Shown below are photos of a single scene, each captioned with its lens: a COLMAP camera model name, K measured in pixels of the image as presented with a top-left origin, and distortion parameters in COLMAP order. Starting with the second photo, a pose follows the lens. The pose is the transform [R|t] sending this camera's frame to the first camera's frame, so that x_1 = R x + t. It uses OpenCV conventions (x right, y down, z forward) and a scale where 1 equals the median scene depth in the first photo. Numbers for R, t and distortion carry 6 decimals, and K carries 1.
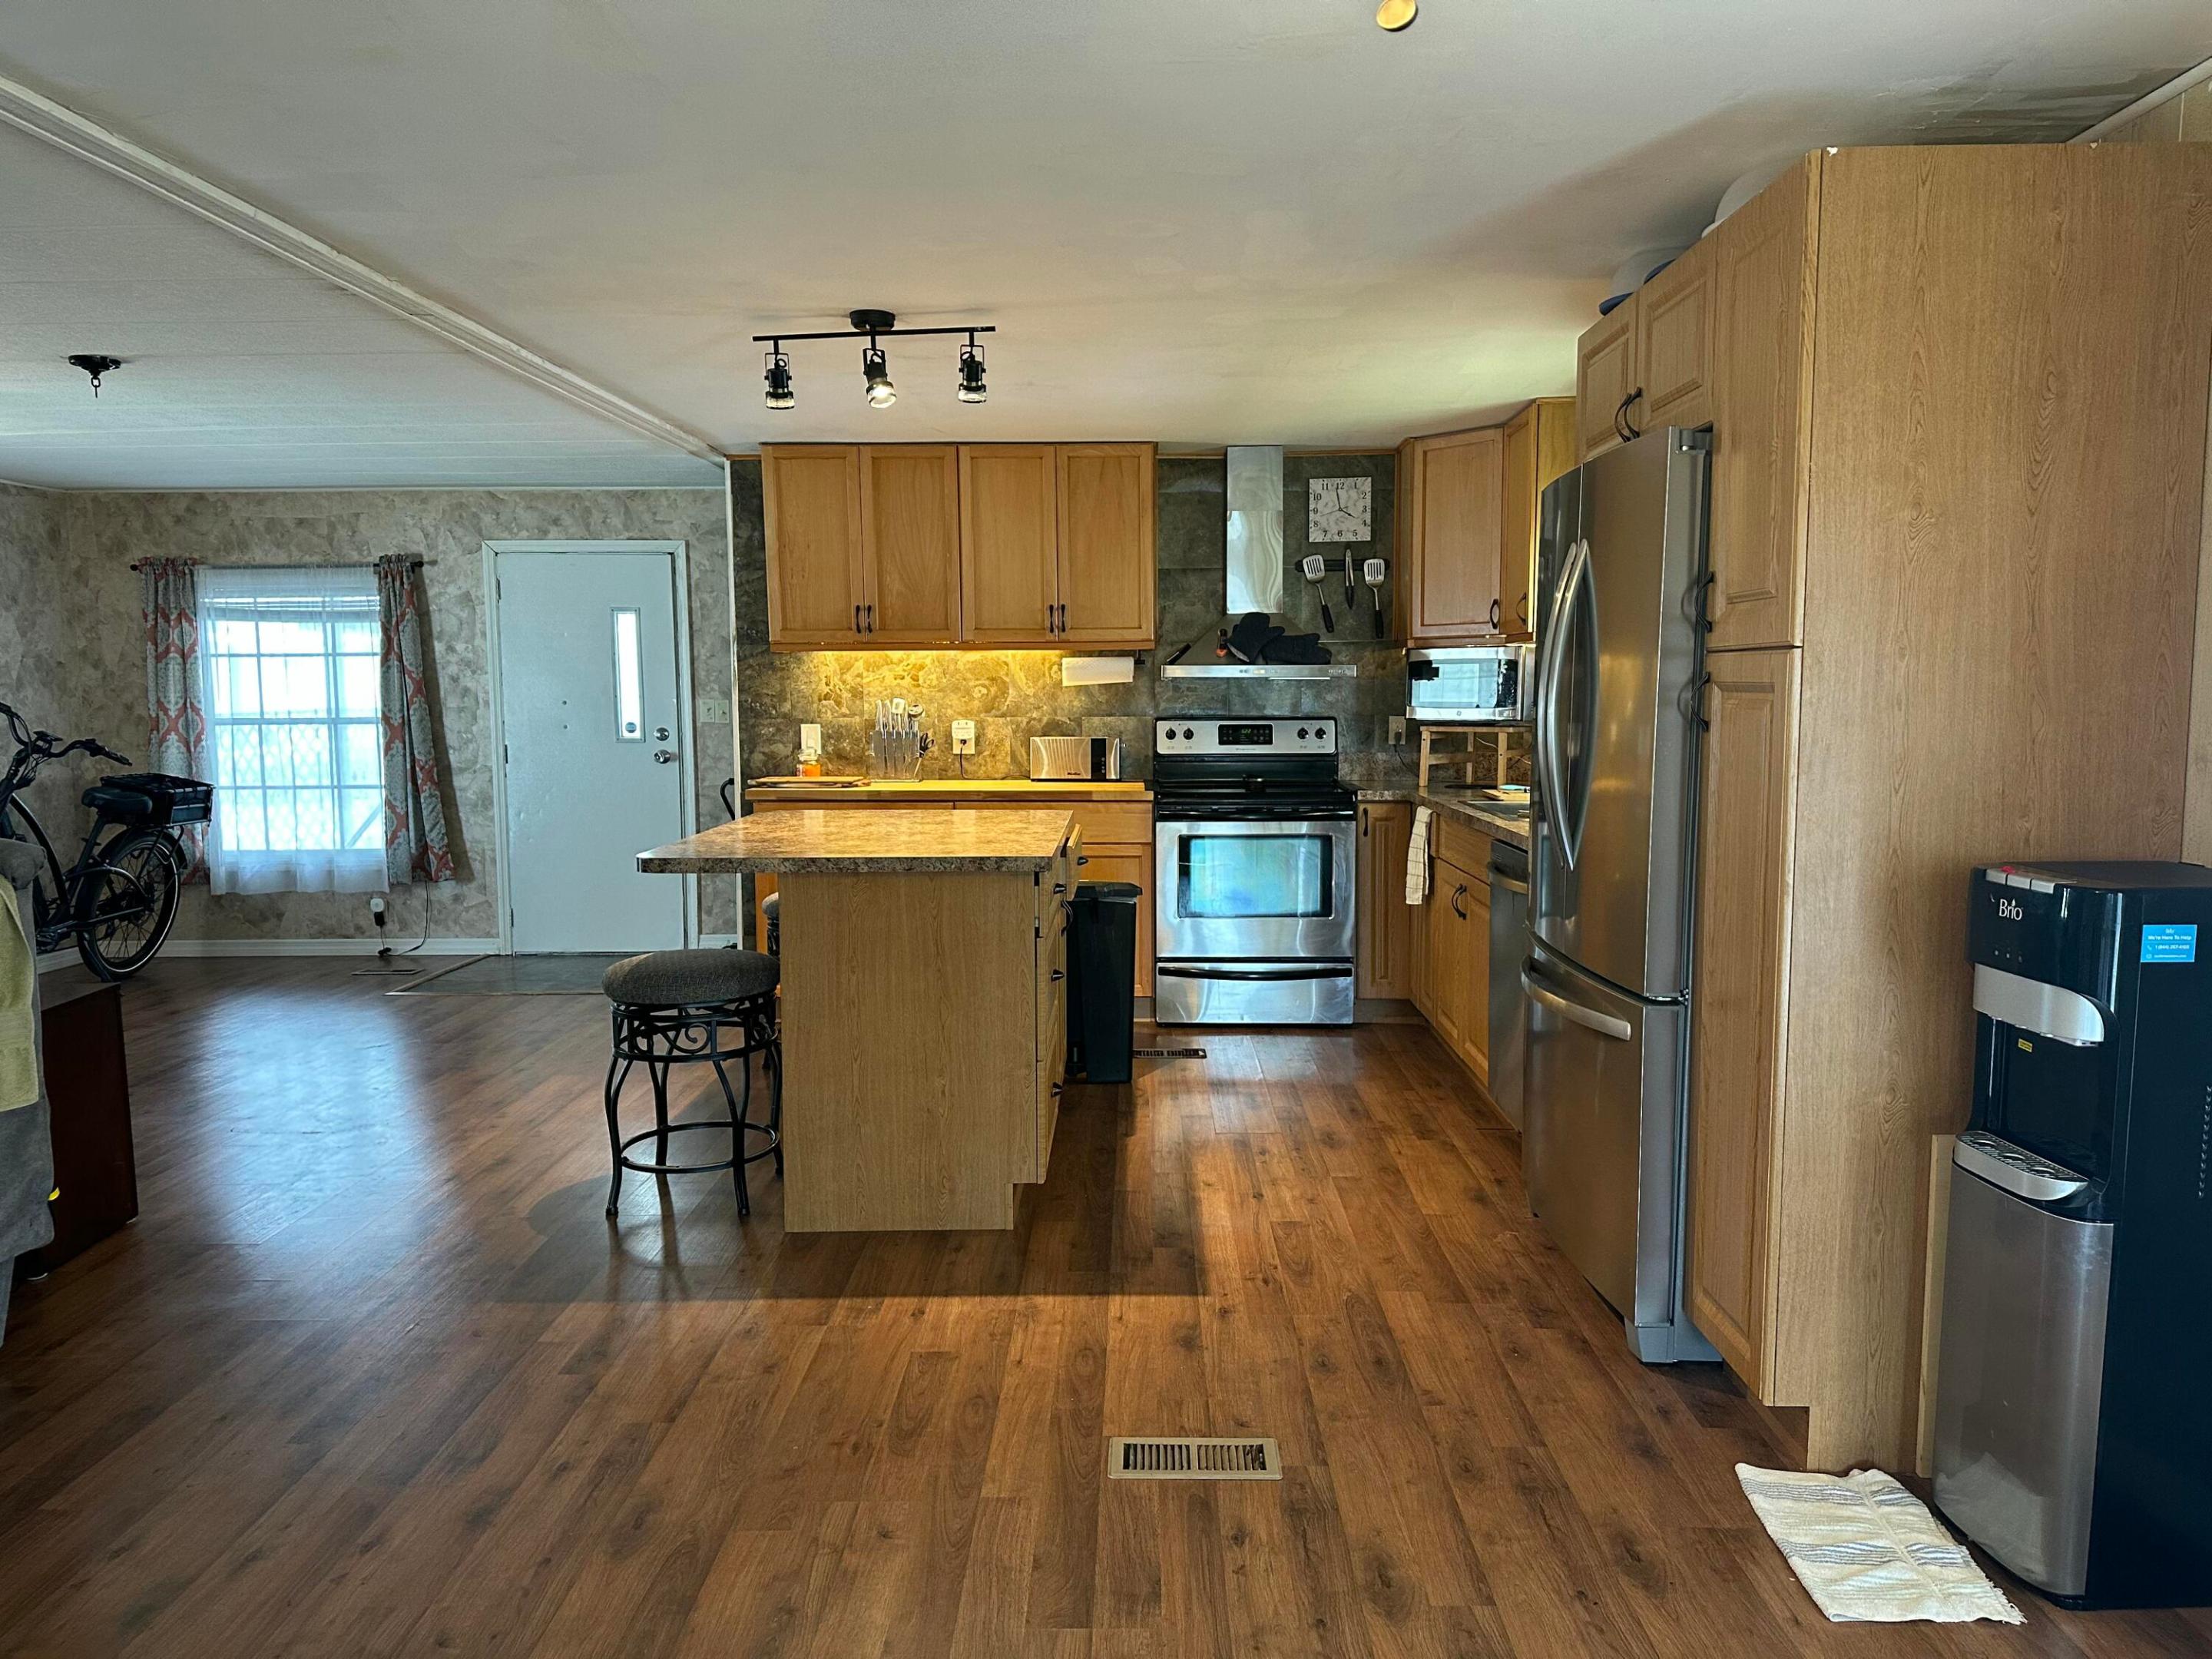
lens RADIAL K [[1559.7, 0, 1106.0], [0, 1559.7, 829.5], [0, 0, 1]] dist [0.114447, -0.127473]
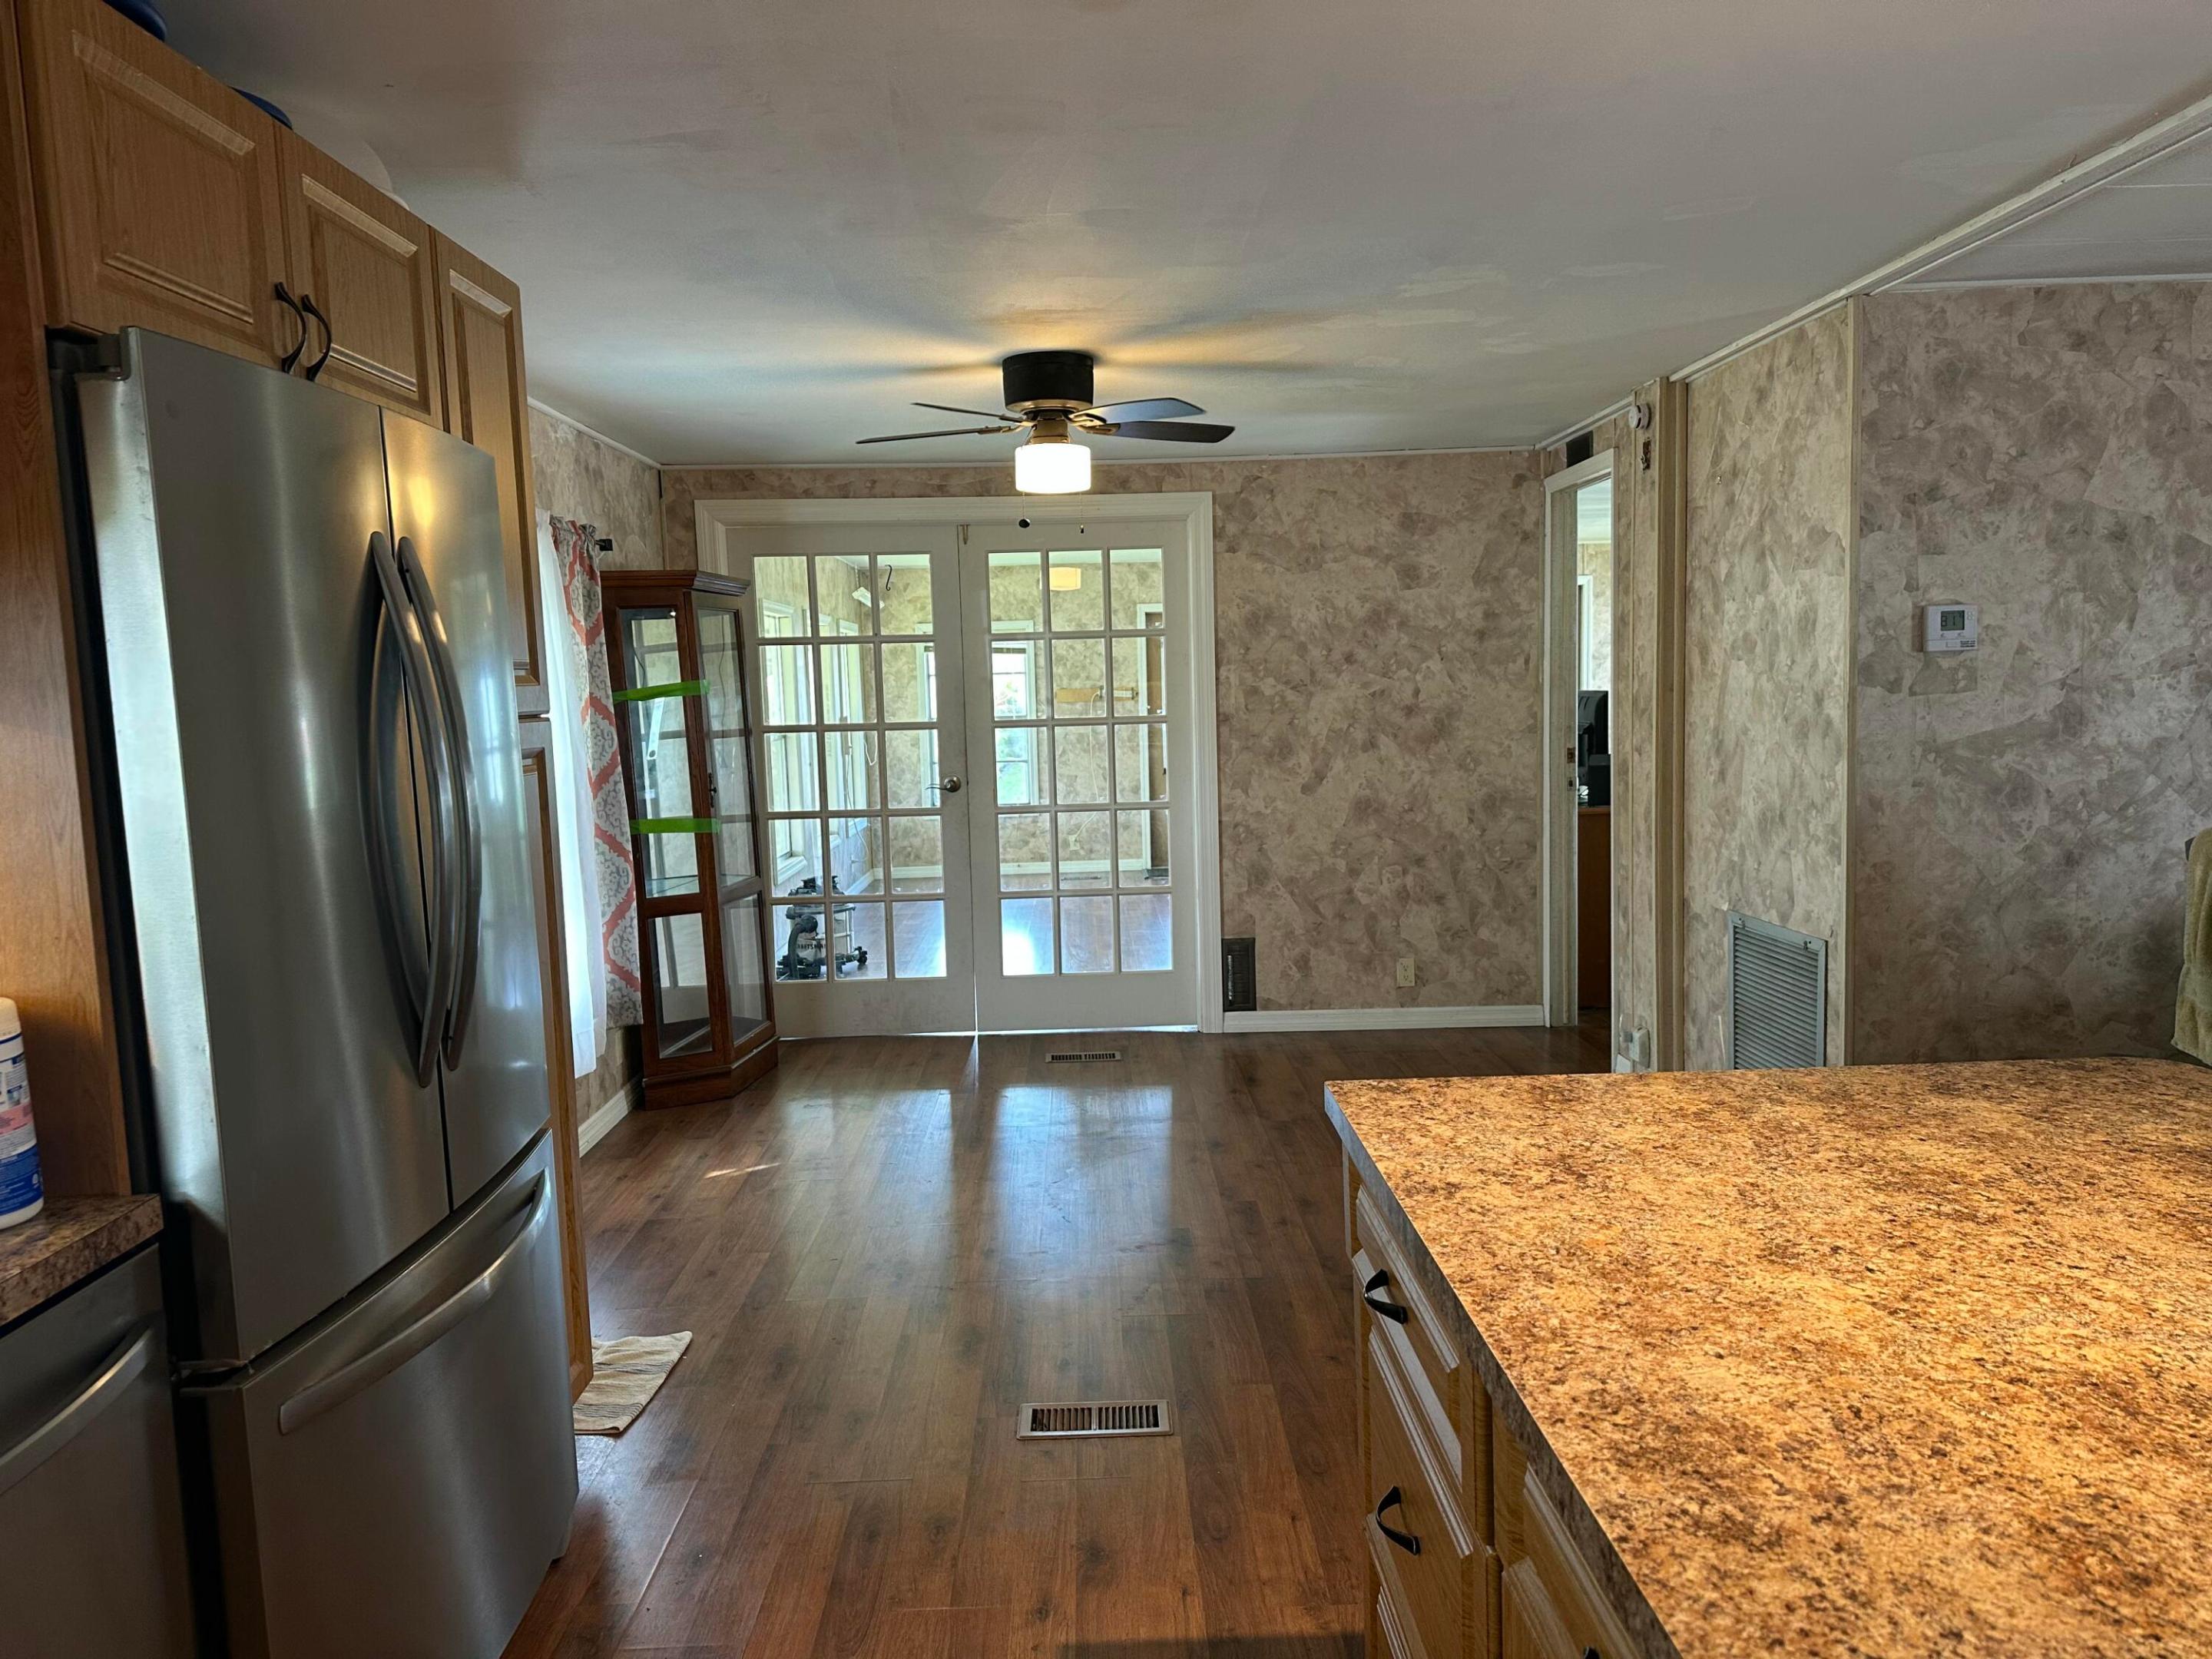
lens RADIAL K [[1544.7, 0, 1106.0], [0, 1544.7, 829.5], [0, 0, 1]] dist [0.155940, -0.172078]
pose [[-0.998624, 0.042948, -0.030100, 0.057104], [0.036135, 0.979413, 0.198607, -0.202019], [0.038010, 0.197246, -0.979617, 1.783732]]
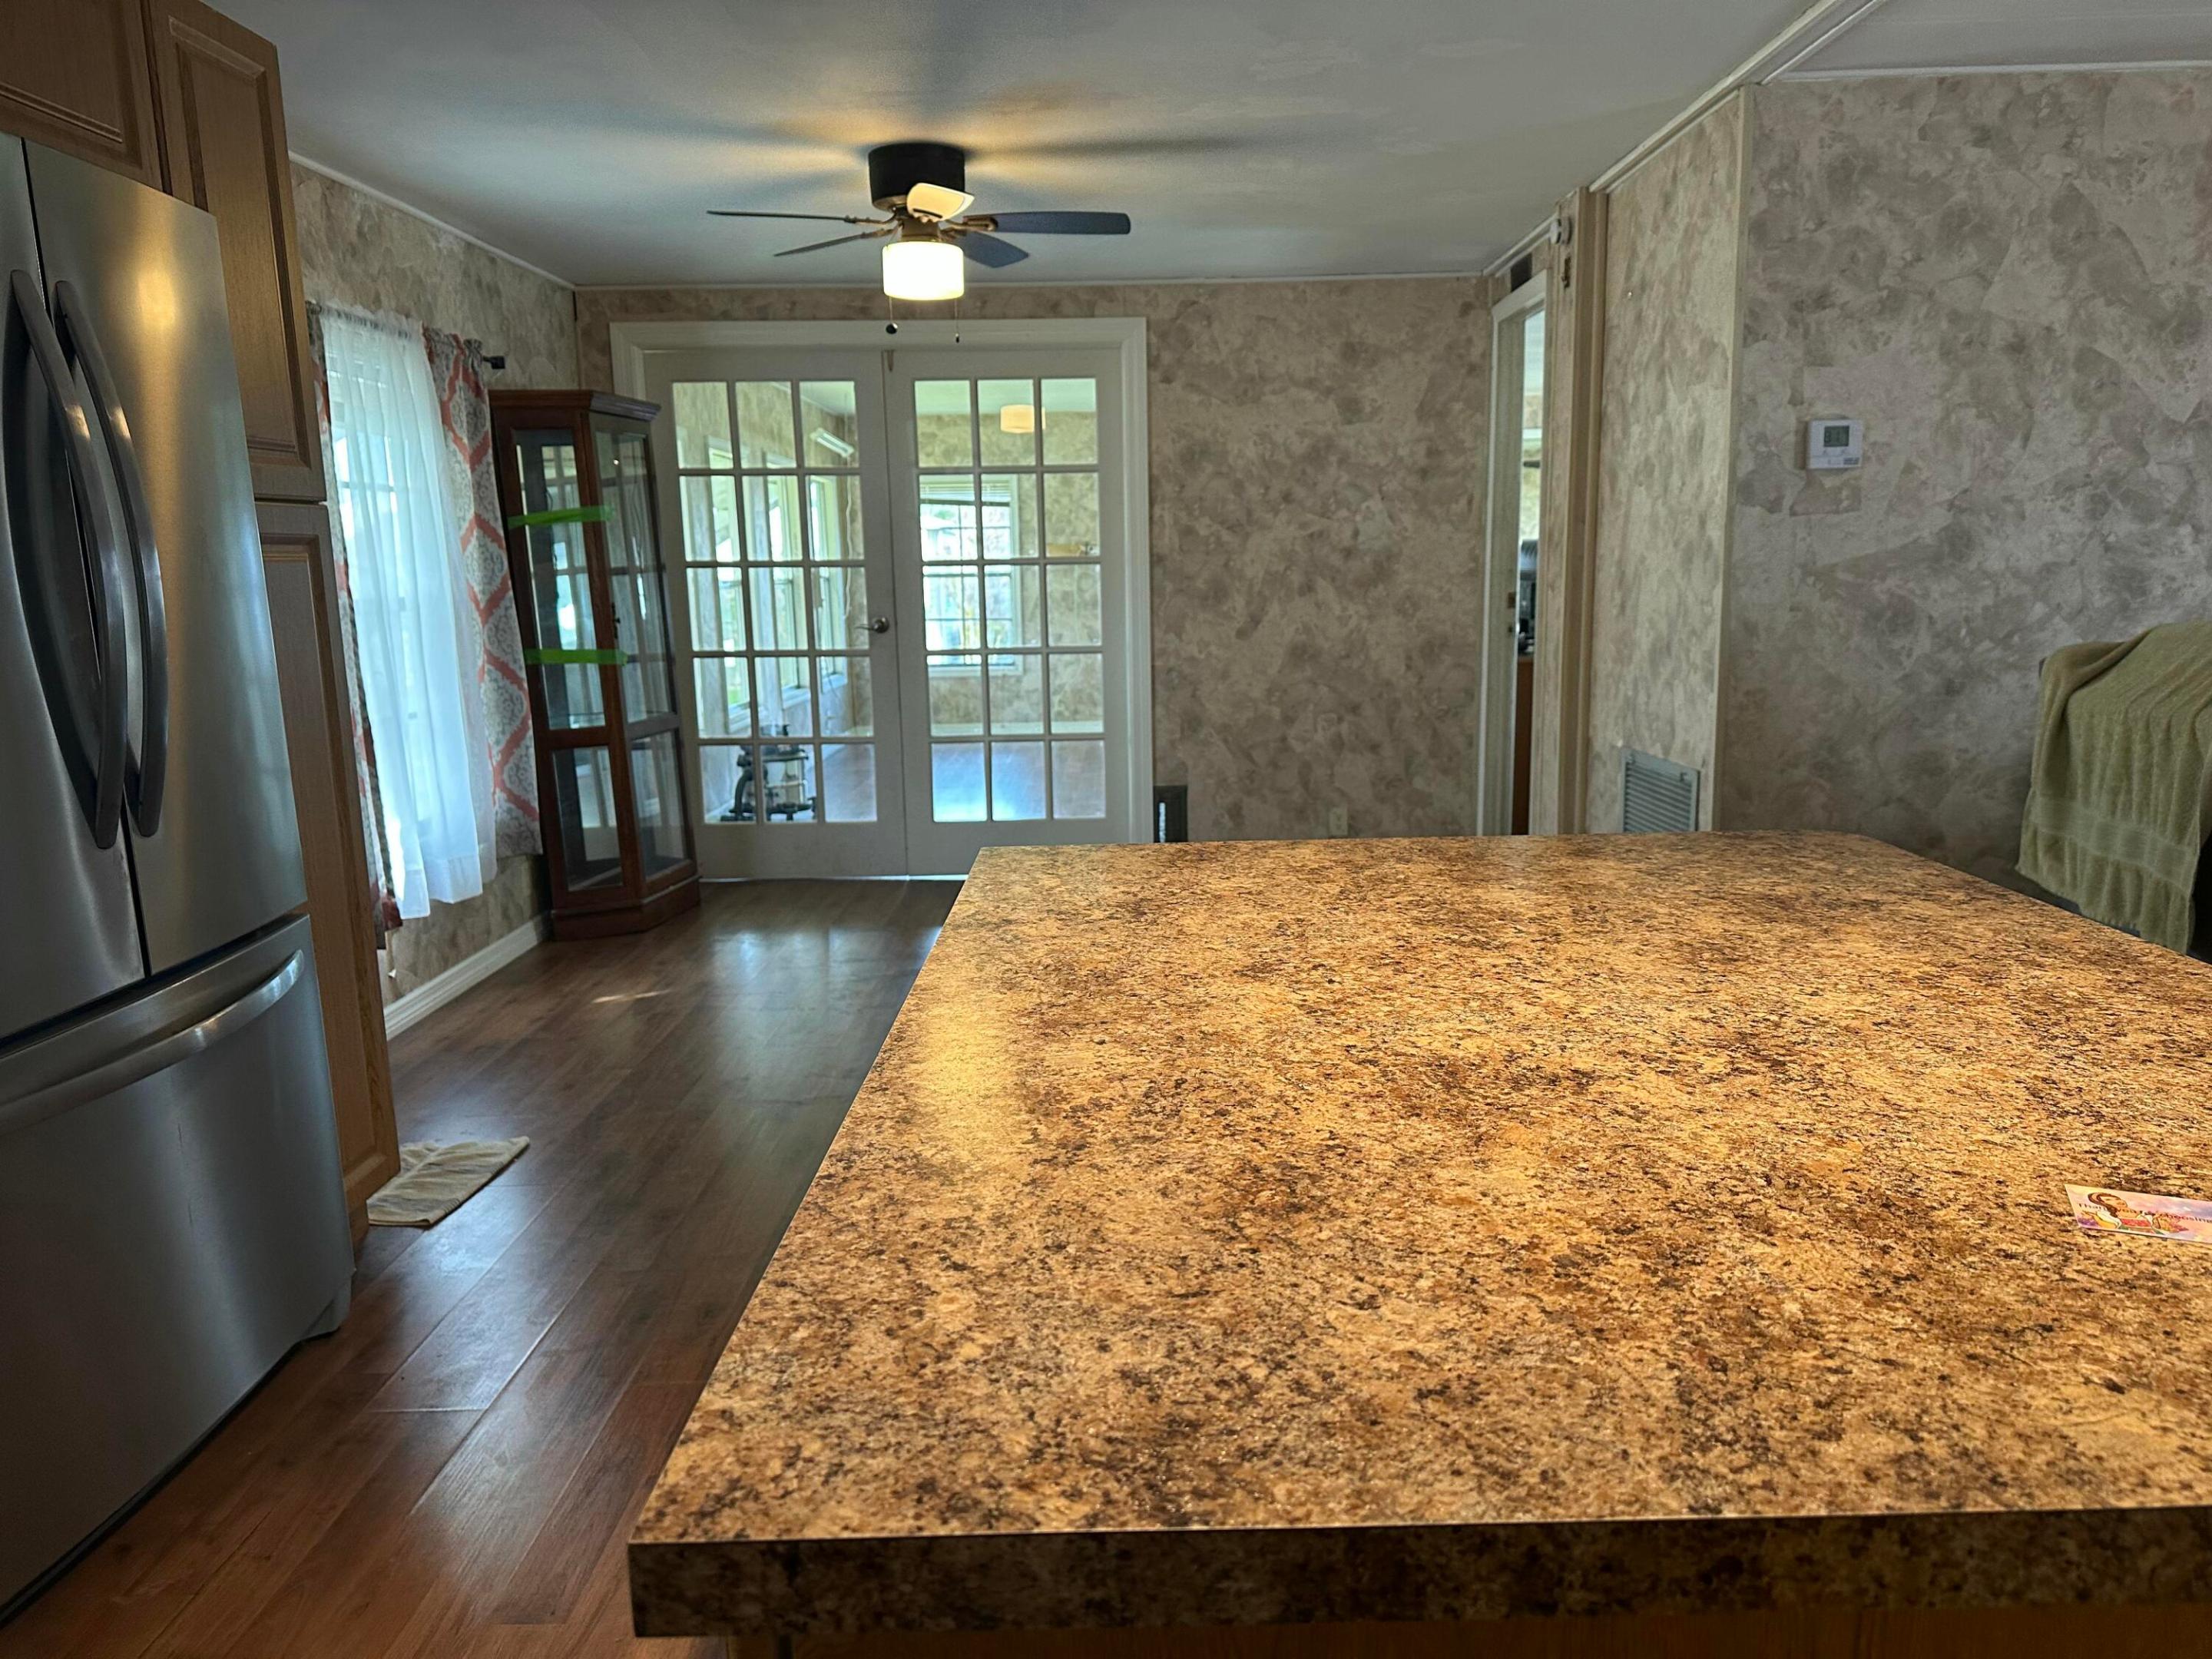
lens RADIAL K [[1559.7, 0, 1106.0], [0, 1559.7, 829.5], [0, 0, 1]] dist [0.114447, -0.127473]
pose [[-0.999476, 0.032125, -0.003918, -0.073697], [0.029821, 0.961231, 0.274128, -0.155740], [0.012573, 0.273867, -0.961685, 1.782854]]
